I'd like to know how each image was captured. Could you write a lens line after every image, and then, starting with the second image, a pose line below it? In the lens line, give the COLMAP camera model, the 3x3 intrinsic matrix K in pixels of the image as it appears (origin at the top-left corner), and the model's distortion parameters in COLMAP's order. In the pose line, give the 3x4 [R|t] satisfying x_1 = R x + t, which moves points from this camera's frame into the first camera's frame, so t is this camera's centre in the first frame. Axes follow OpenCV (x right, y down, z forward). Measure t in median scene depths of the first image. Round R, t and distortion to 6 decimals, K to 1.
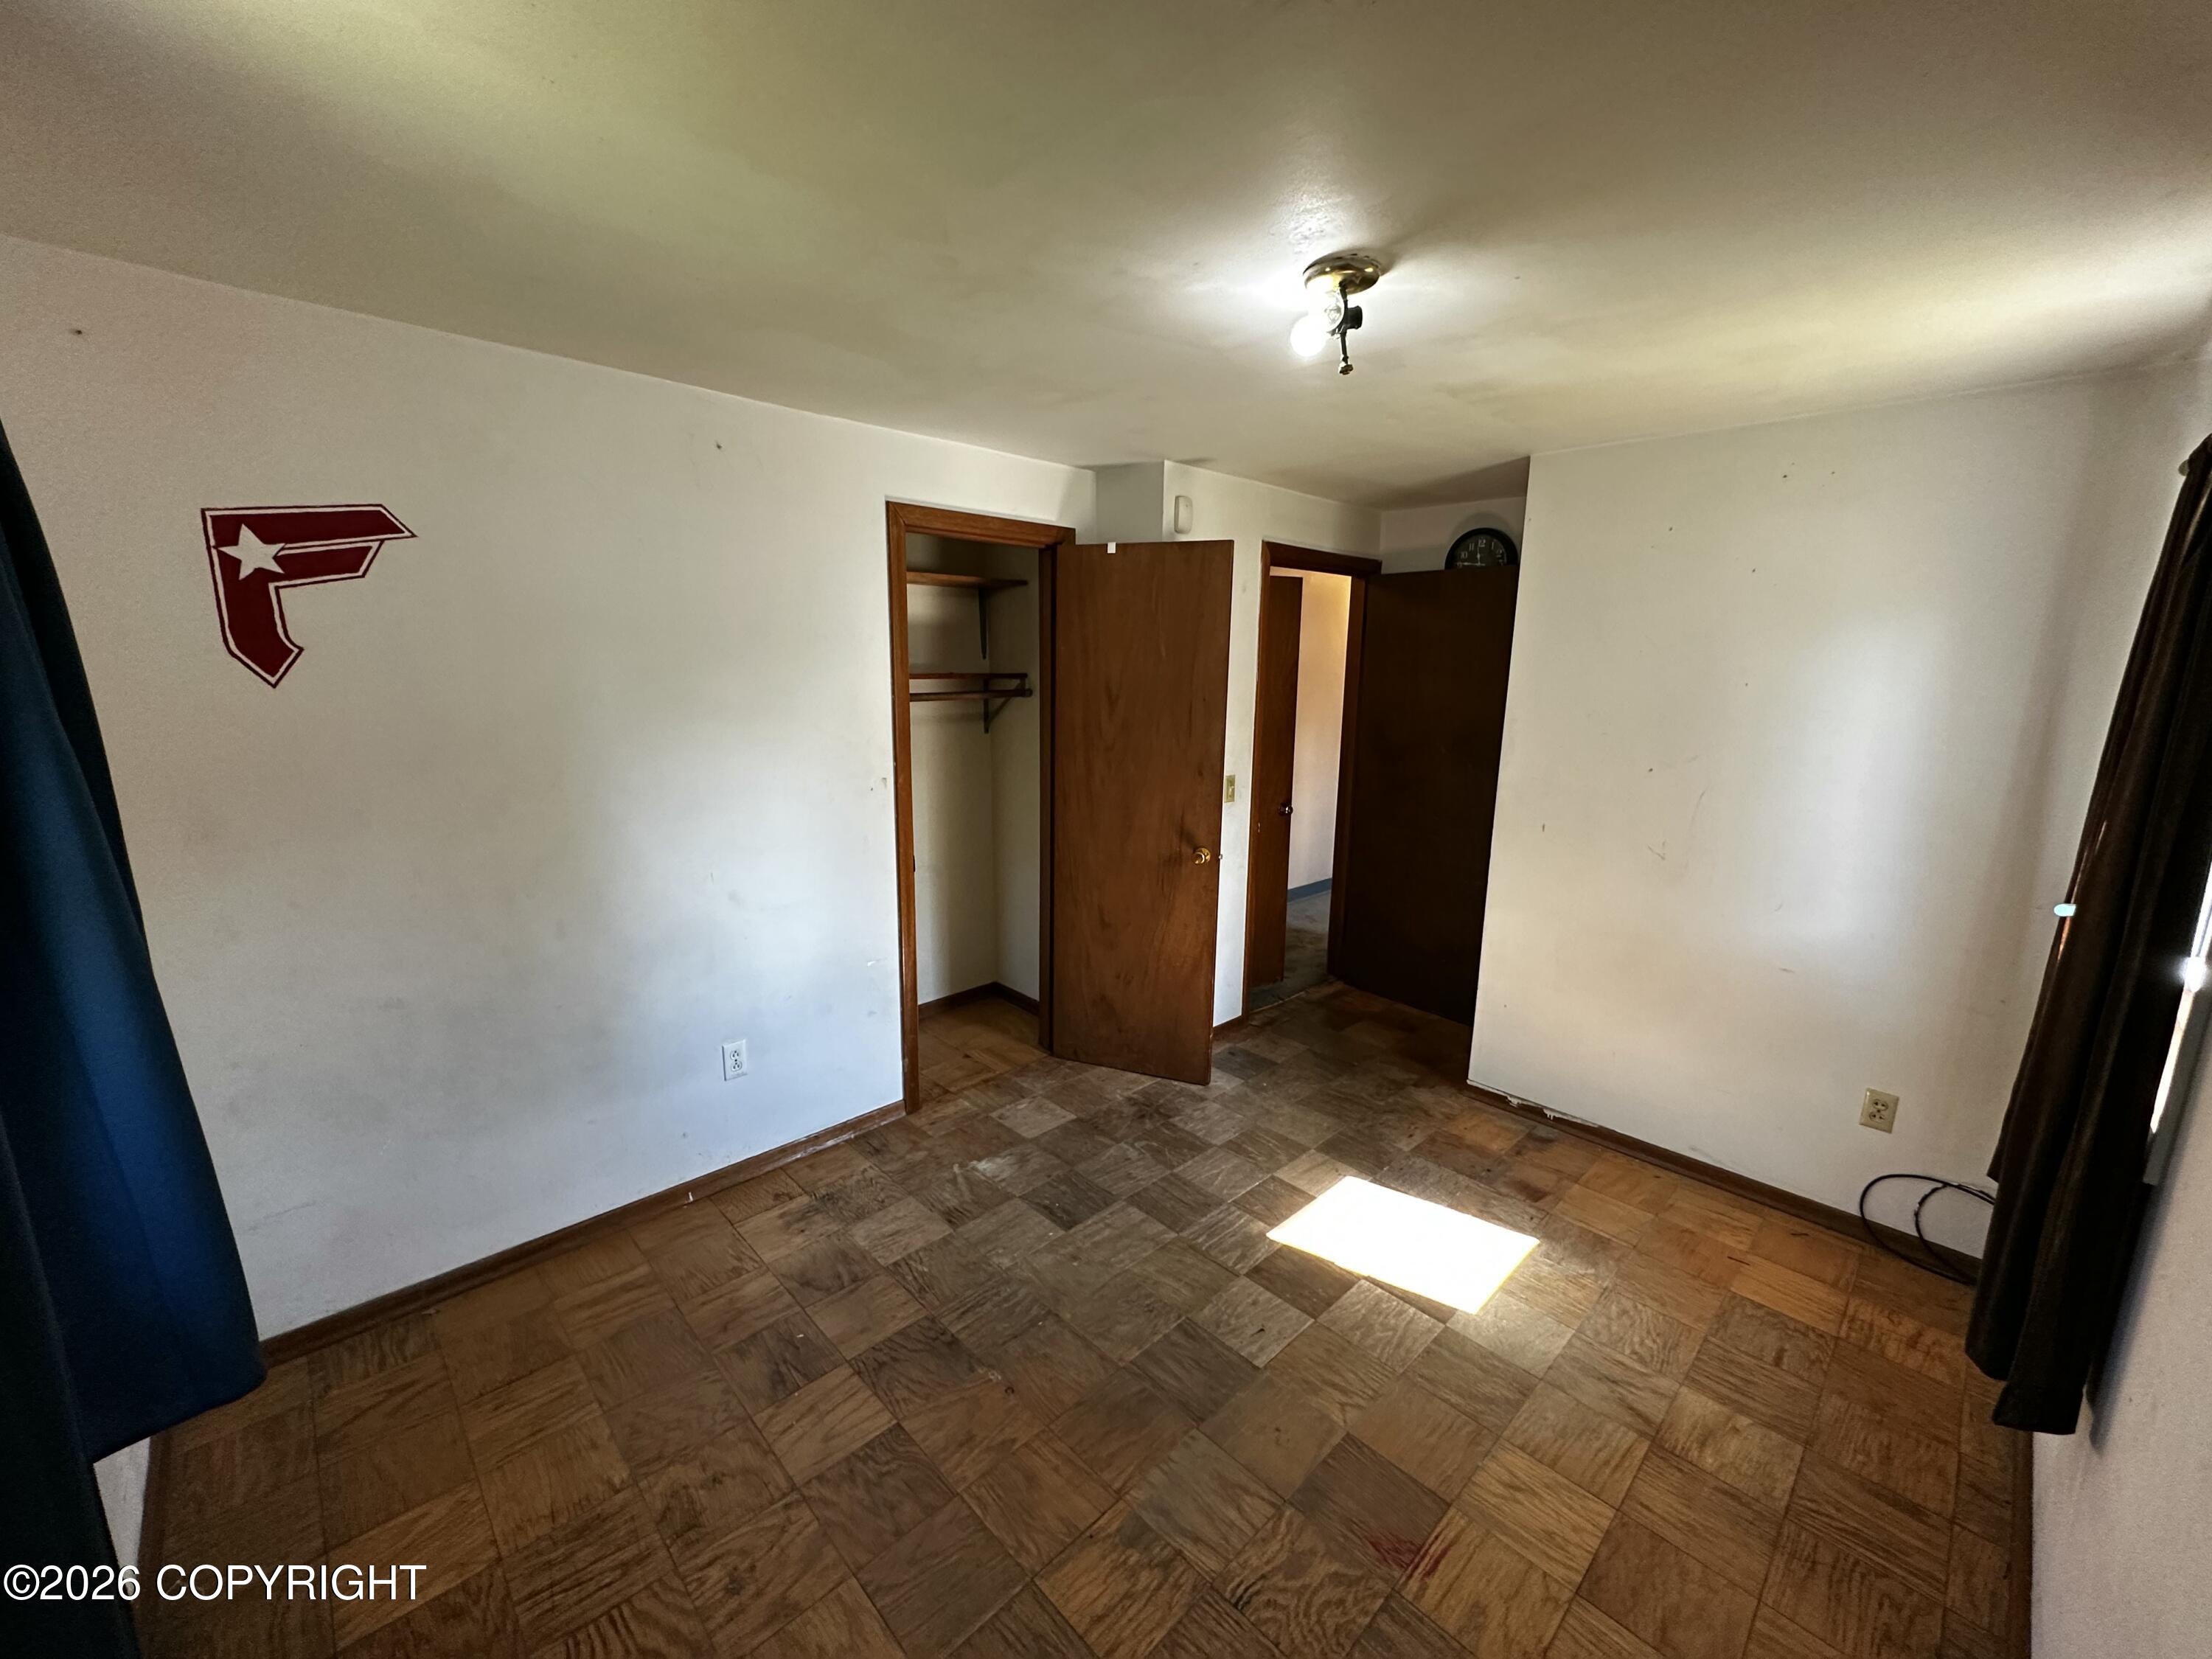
lens RADIAL K [[883.0, 0, 1106.0], [0, 883.0, 829.5], [0, 0, 1]] dist [-0.000823, 0.000089]
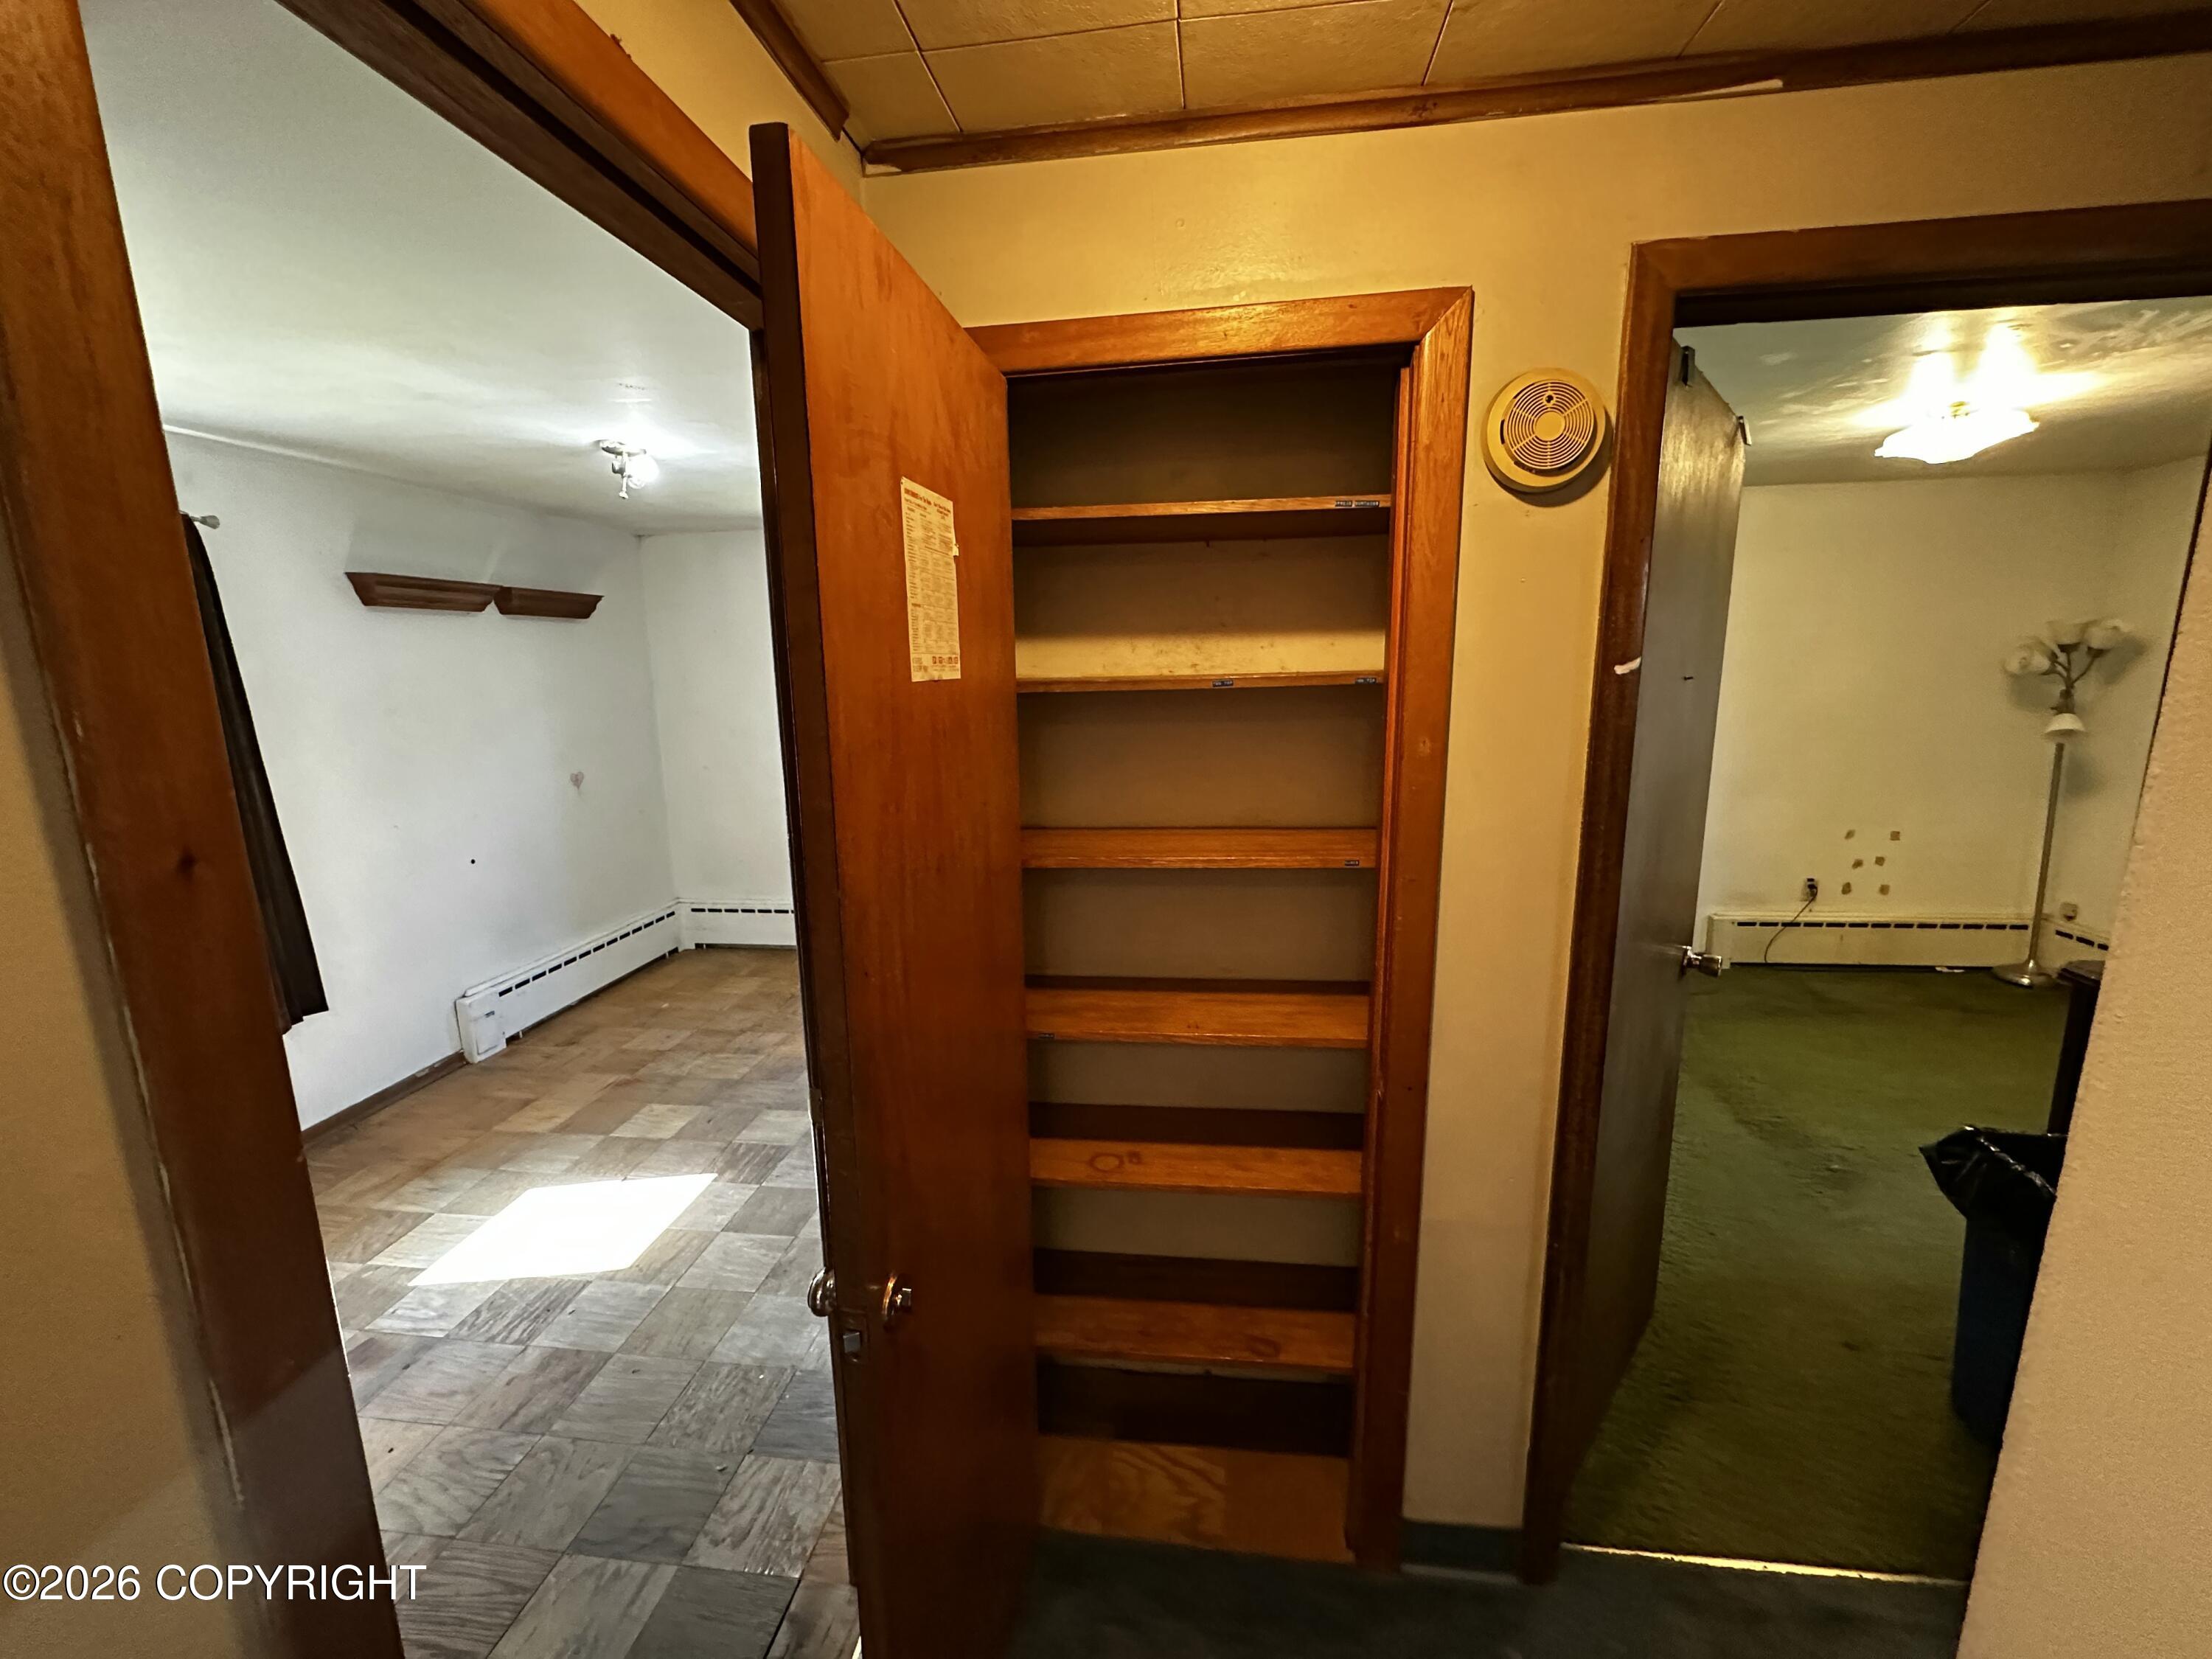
lens RADIAL K [[883.0, 0, 1106.0], [0, 883.0, 829.5], [0, 0, 1]] dist [-0.000823, 0.000089]
pose [[-0.775911, 0.113241, -0.620596, 0.609073], [-0.116795, 0.940963, 0.317723, -0.496160], [0.619937, 0.319008, -0.716877, 2.701998]]
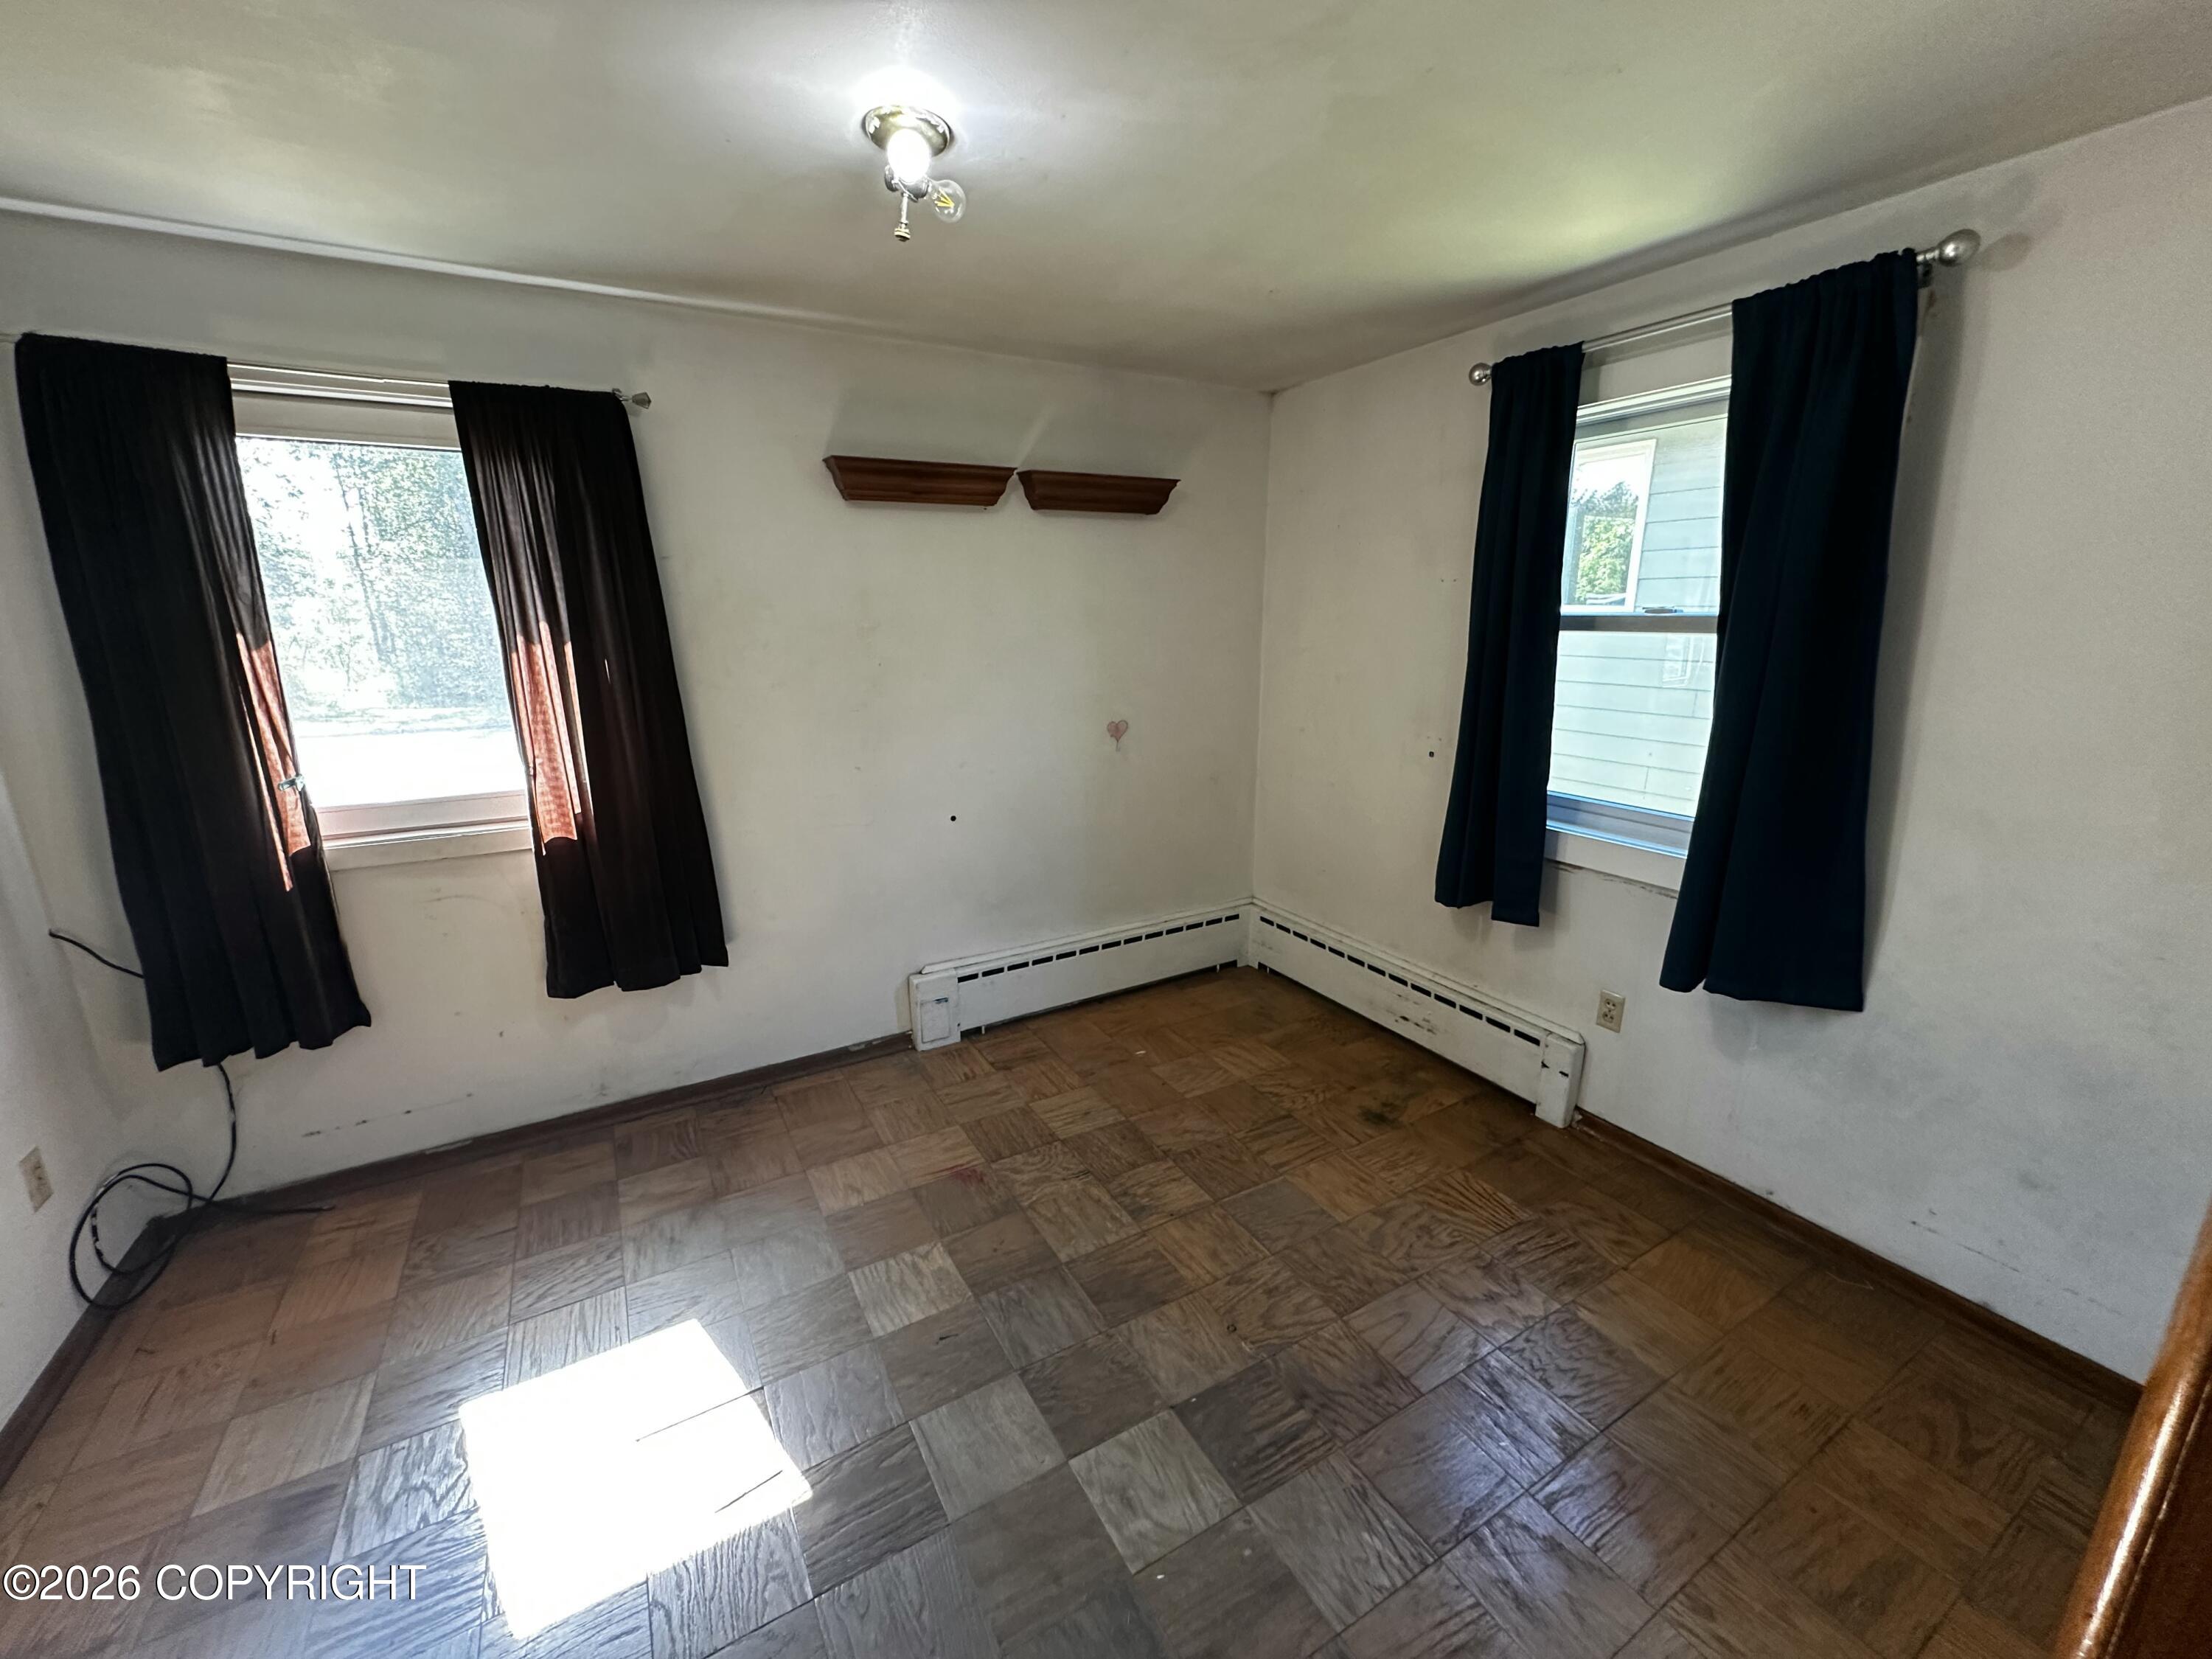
lens RADIAL K [[883.0, 0, 1106.0], [0, 883.0, 829.5], [0, 0, 1]] dist [-0.000823, 0.000089]
pose [[-0.971744, -0.069204, 0.225665, -0.168066], [0.034845, 0.903520, 0.427127, -0.300343], [-0.233452, 0.422922, -0.875578, 1.784712]]
